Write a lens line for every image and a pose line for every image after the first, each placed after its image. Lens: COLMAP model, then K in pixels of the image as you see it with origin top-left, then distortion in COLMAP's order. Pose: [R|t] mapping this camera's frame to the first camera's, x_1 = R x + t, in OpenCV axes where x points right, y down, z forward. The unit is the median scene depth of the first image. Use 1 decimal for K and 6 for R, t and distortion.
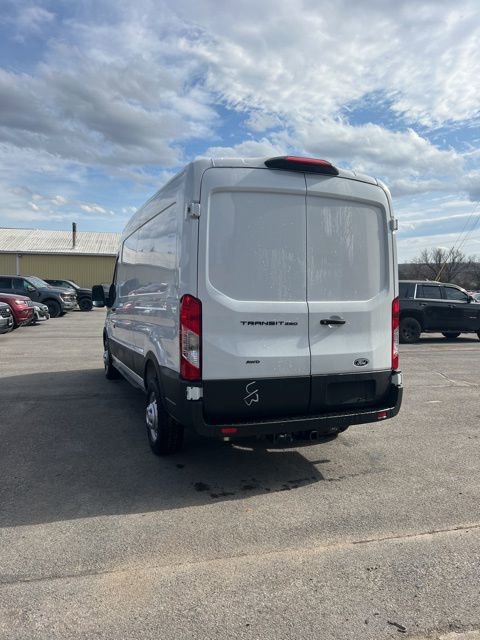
lens RADIAL K [[485.2, 0, 244.3], [0, 485.2, 320.8], [0, 0, 1]] dist [0.035665, -0.041680]
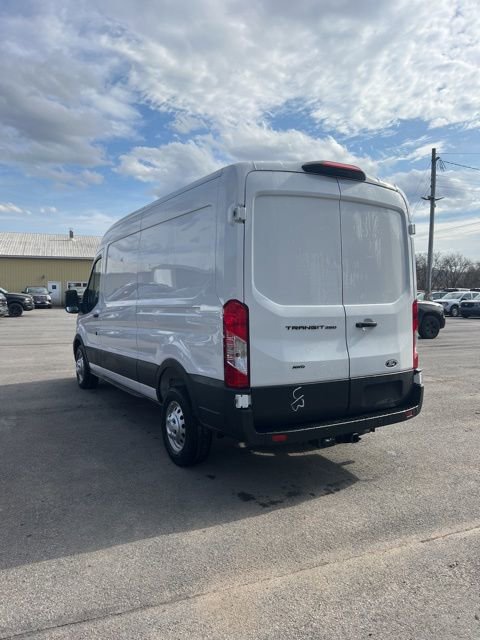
lens RADIAL K [[485.2, 0, 238.2], [0, 485.2, 317.7], [0, 0, 1]] dist [0.035665, -0.041680]
pose [[0.989199, -0.019988, 0.145209, -0.194631], [0.021406, 0.999737, -0.008206, -0.008052], [-0.145007, 0.011226, 0.989367, 0.027137]]
